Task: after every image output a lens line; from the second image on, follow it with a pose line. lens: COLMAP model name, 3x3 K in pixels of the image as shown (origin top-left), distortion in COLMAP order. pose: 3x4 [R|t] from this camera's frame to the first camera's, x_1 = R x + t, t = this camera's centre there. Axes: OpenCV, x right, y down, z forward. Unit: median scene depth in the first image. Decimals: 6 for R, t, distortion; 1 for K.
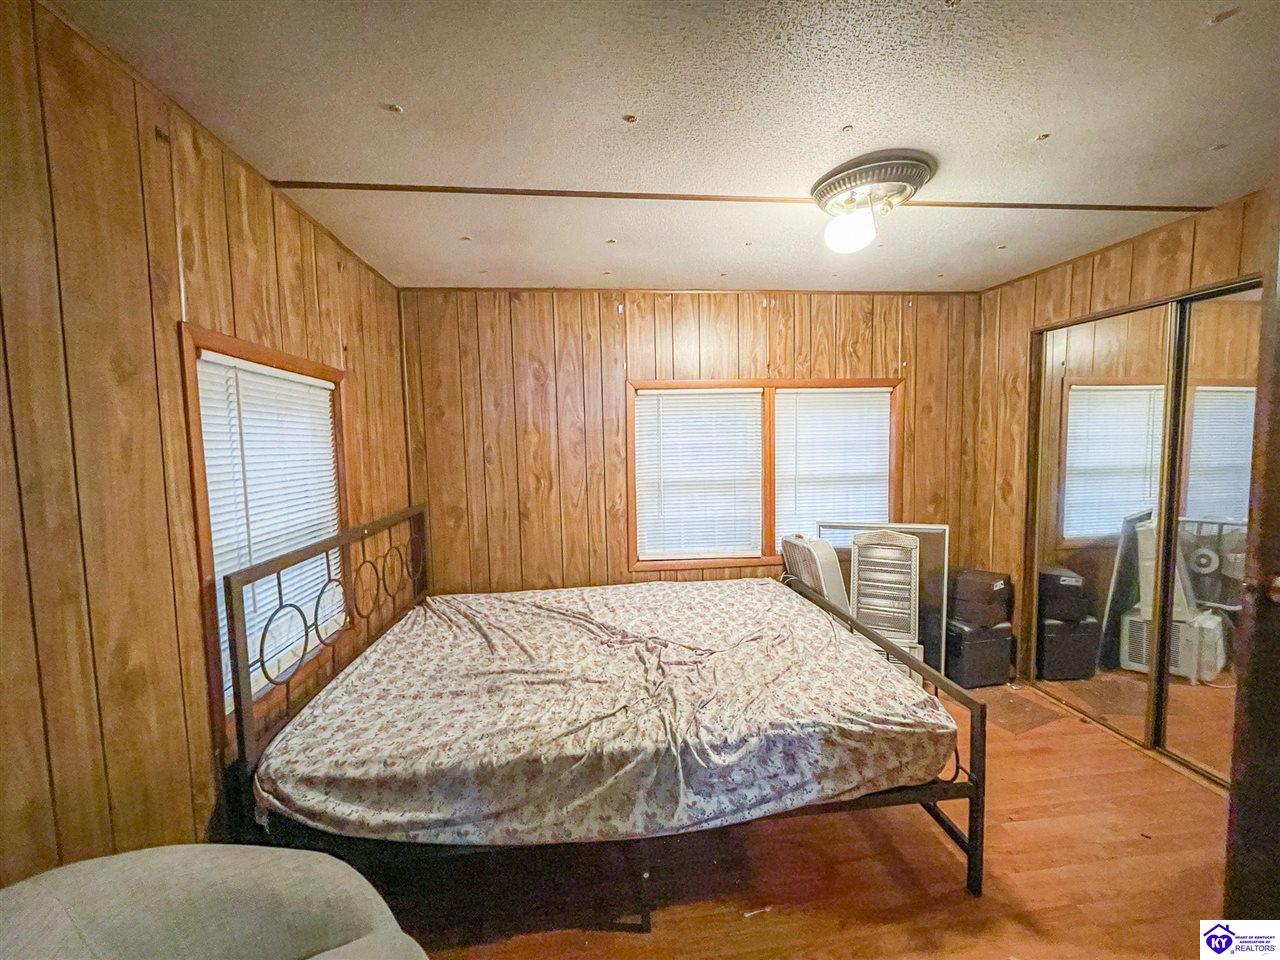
lens RADIAL K [[515.2, 0, 640.0], [0, 515.2, 480.0], [0, 0, 1]] dist [-0.002394, -0.000284]
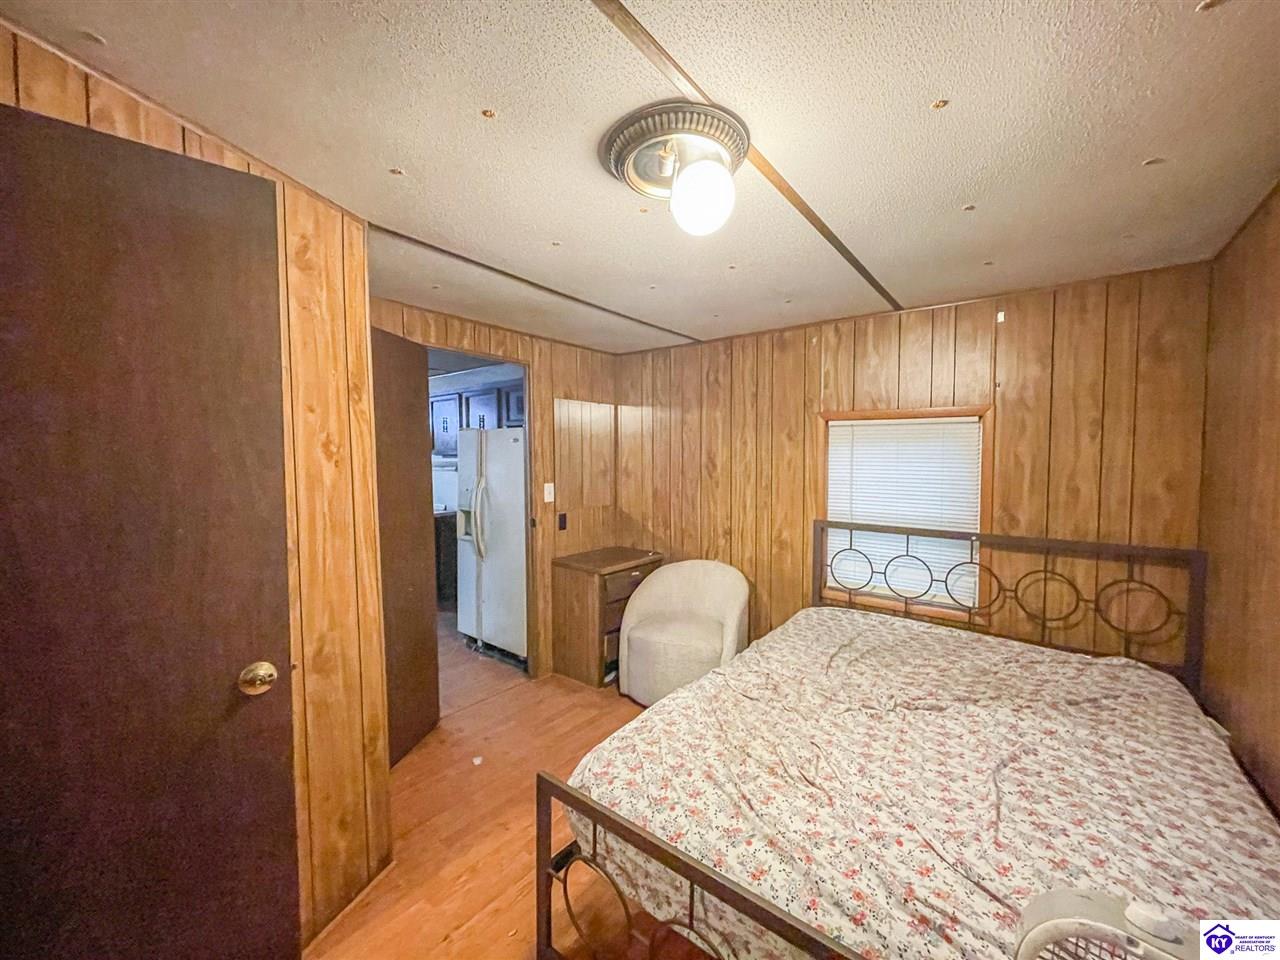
lens RADIAL K [[515.2, 0, 640.0], [0, 515.2, 480.0], [0, 0, 1]] dist [-0.002394, -0.000284]
pose [[-0.697524, 0.054417, -0.714492, 0.756702], [-0.043979, 0.991981, 0.118485, -0.125852], [0.715210, 0.114069, -0.689538, 1.099657]]
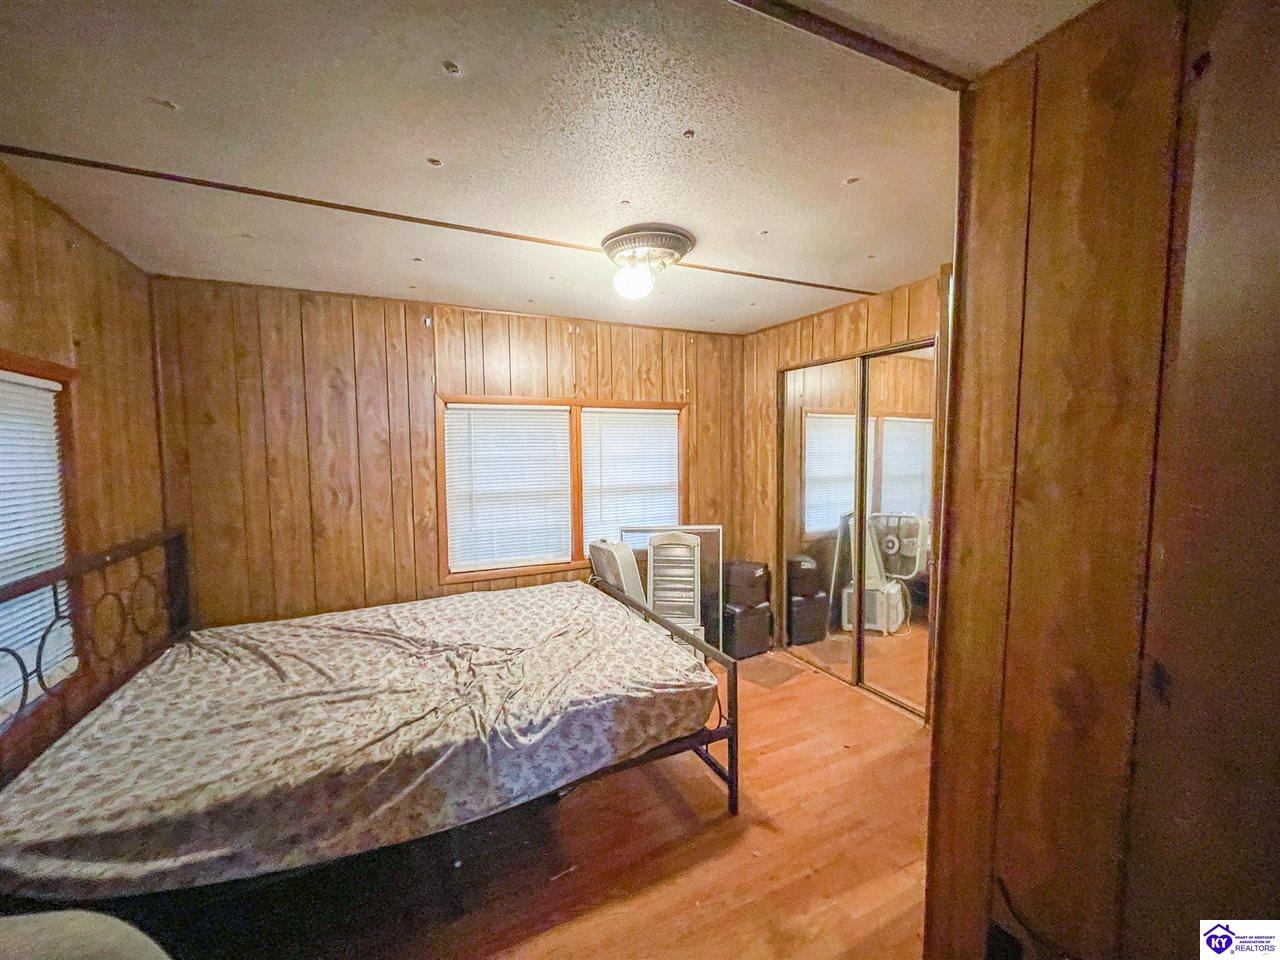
lens RADIAL K [[515.2, 0, 640.0], [0, 515.2, 480.0], [0, 0, 1]] dist [-0.002394, -0.000284]
pose [[0.940420, -0.009321, 0.339886, 0.007603], [0.017410, 0.999633, -0.020759, 0.002954], [-0.339568, 0.025440, 0.940237, -0.090072]]
